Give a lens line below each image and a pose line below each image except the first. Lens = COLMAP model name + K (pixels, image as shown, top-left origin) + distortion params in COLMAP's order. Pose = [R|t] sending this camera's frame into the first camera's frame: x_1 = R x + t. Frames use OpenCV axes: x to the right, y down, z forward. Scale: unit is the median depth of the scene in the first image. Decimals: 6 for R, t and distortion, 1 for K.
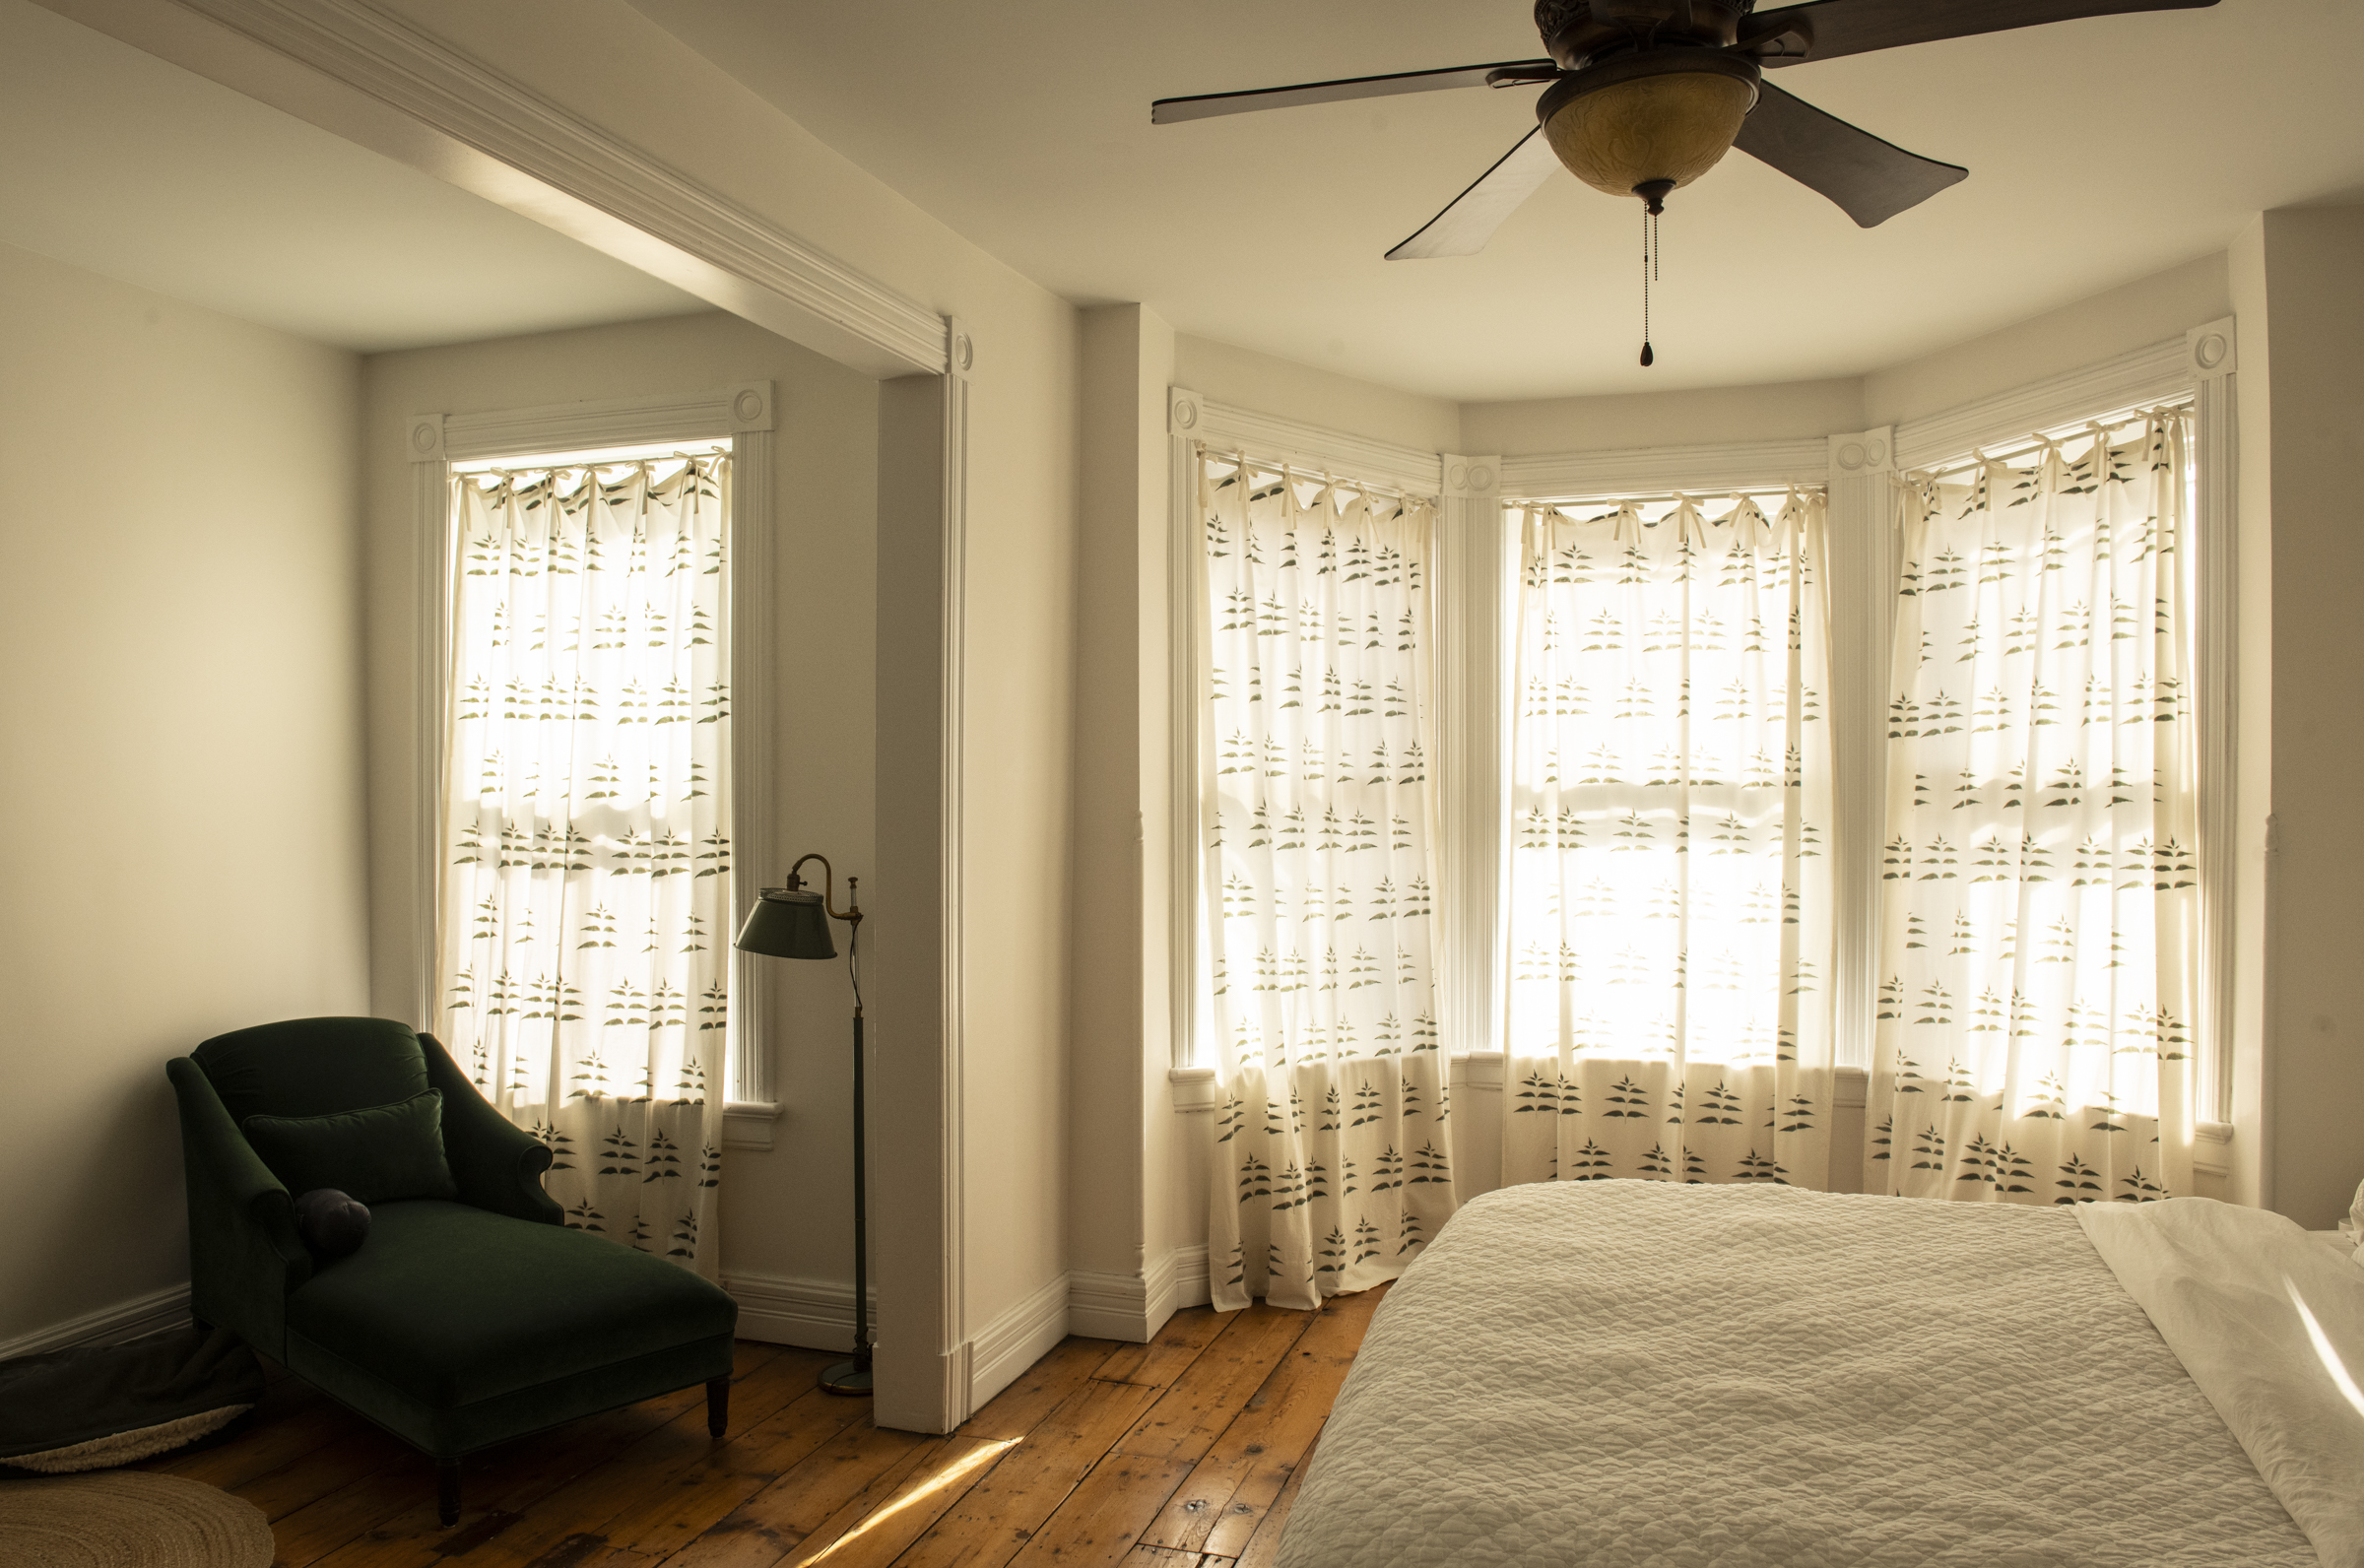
lens RADIAL K [[1641.4, 0, 1172.3], [0, 1641.4, 782.5], [0, 0, 1]] dist [-0.038673, -0.005426]
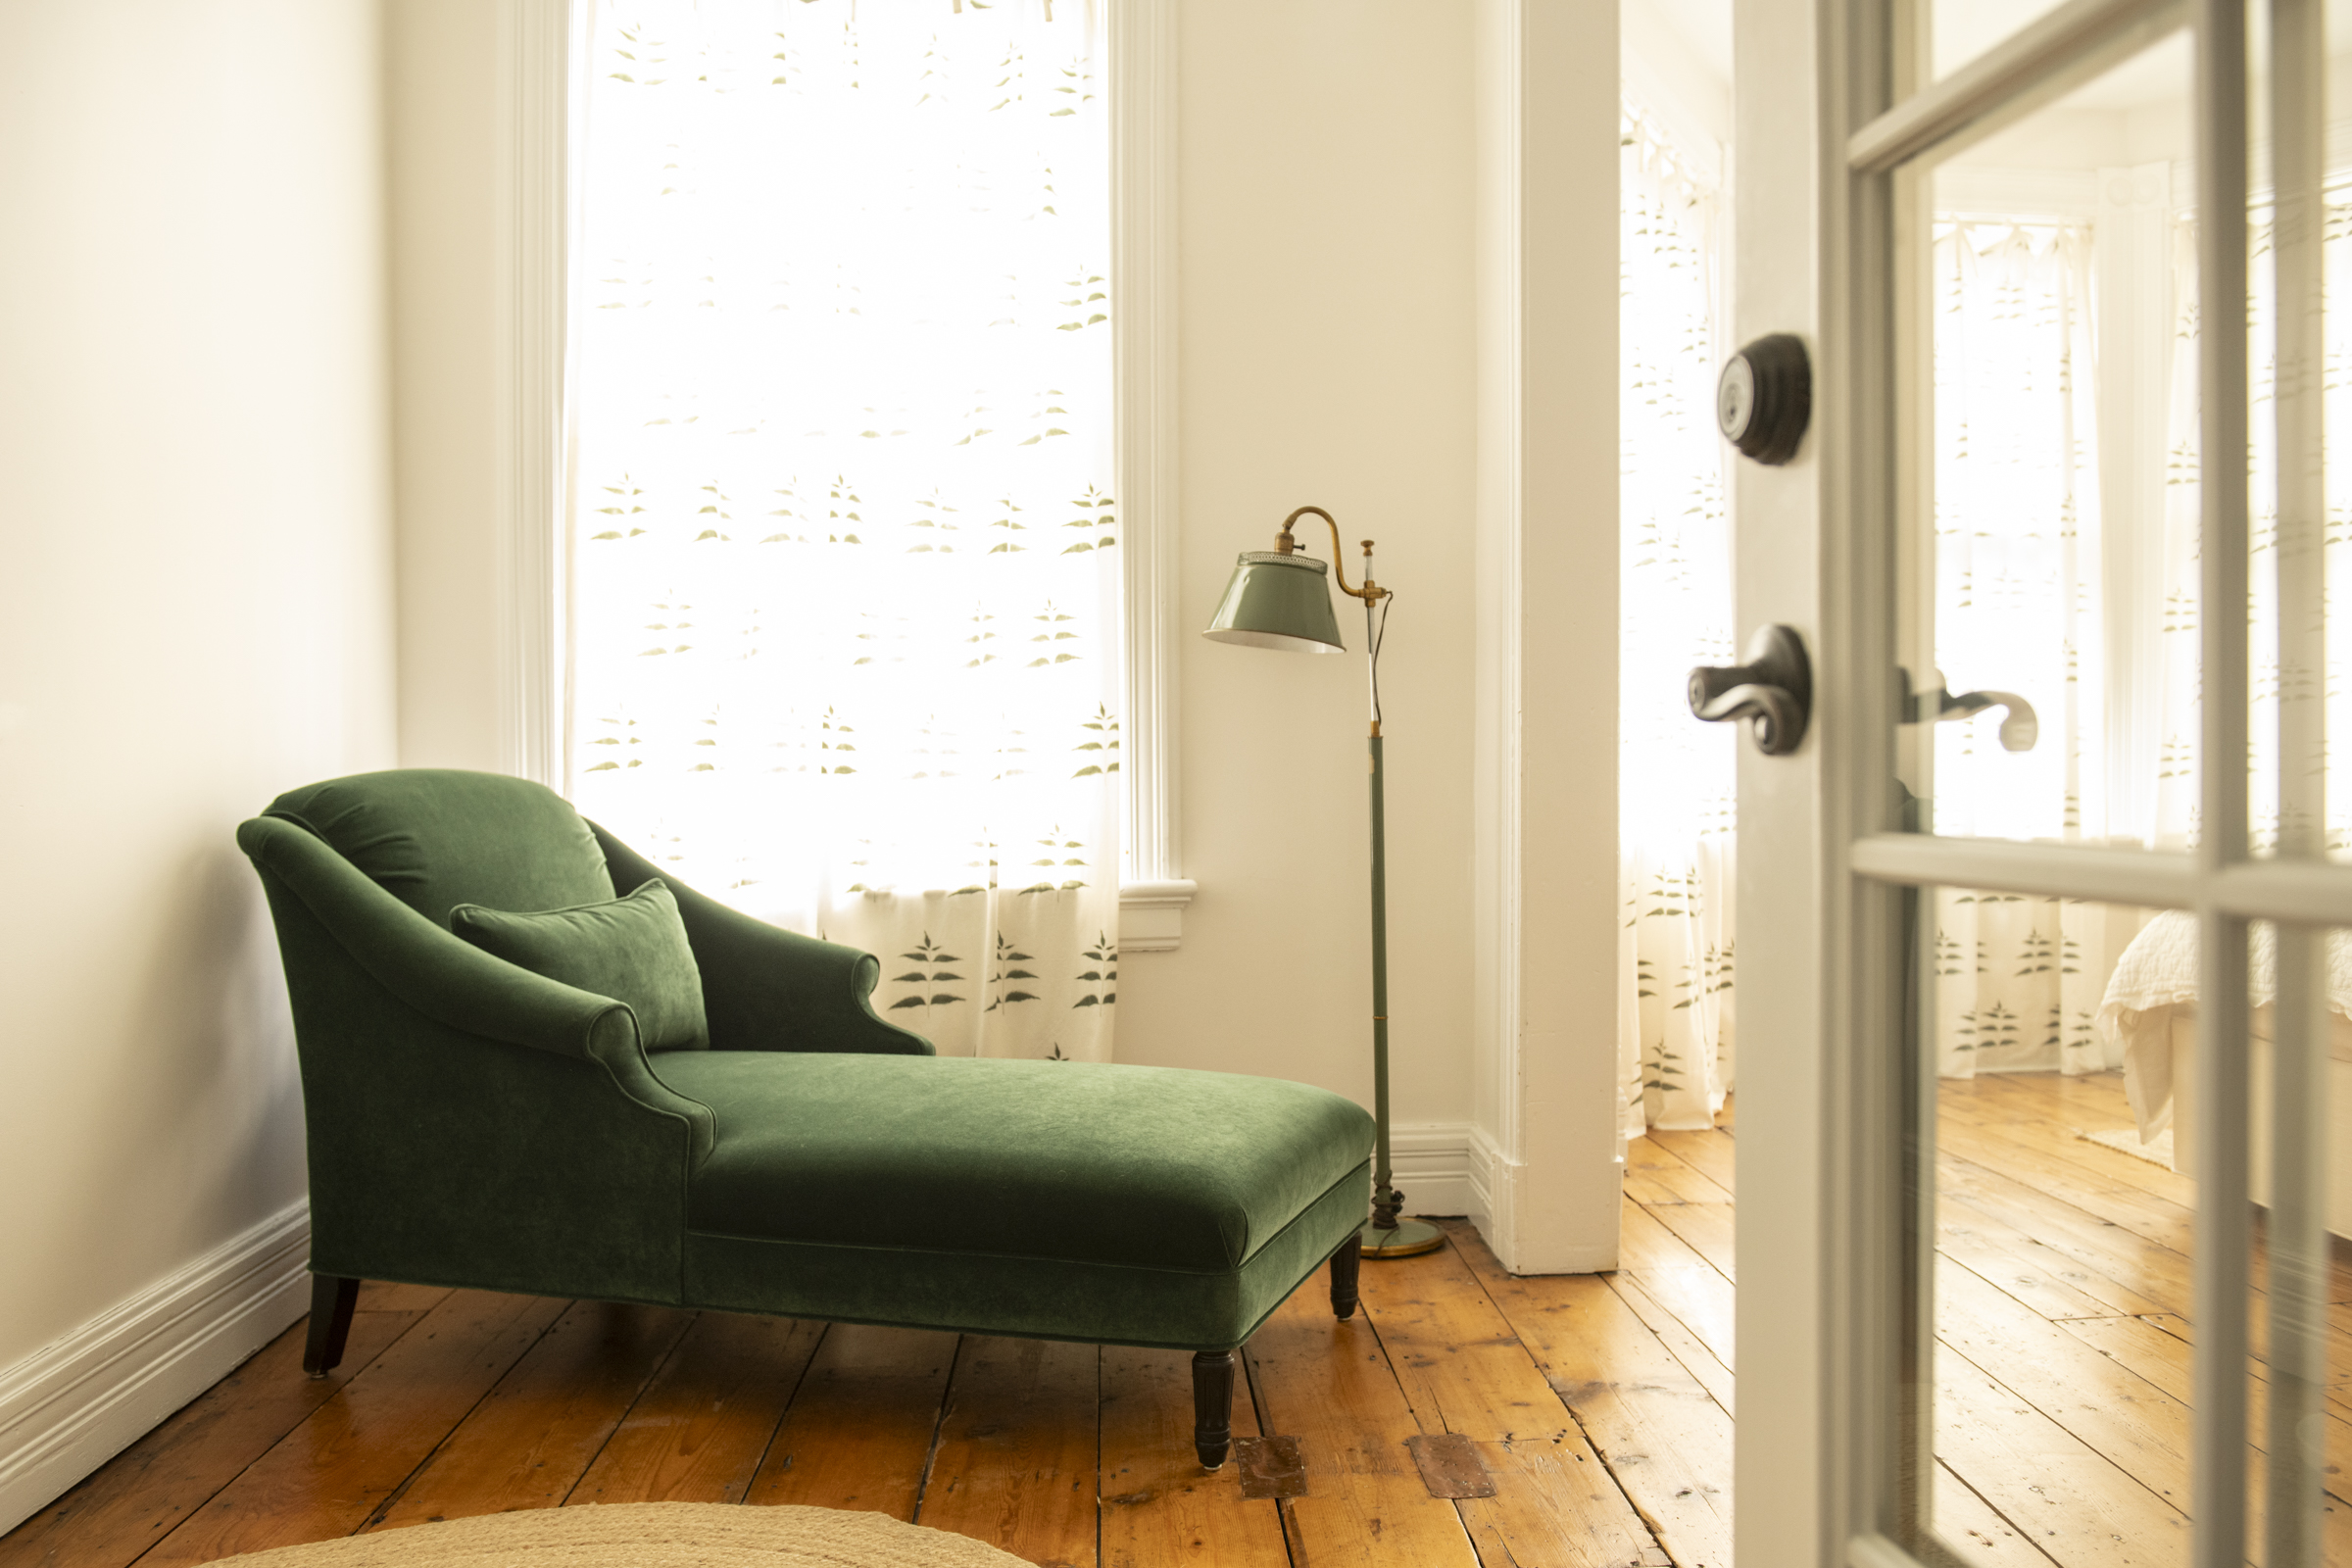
lens RADIAL K [[1861.9, 0, 1313.2], [0, 1861.9, 764.4], [0, 0, 1]] dist [-0.014624, -0.005030]
pose [[0.895444, -0.005178, 0.445145, -0.534268], [0.005797, 0.999983, -0.000030, 0.143773], [-0.445137, 0.002607, 0.895459, 0.259577]]
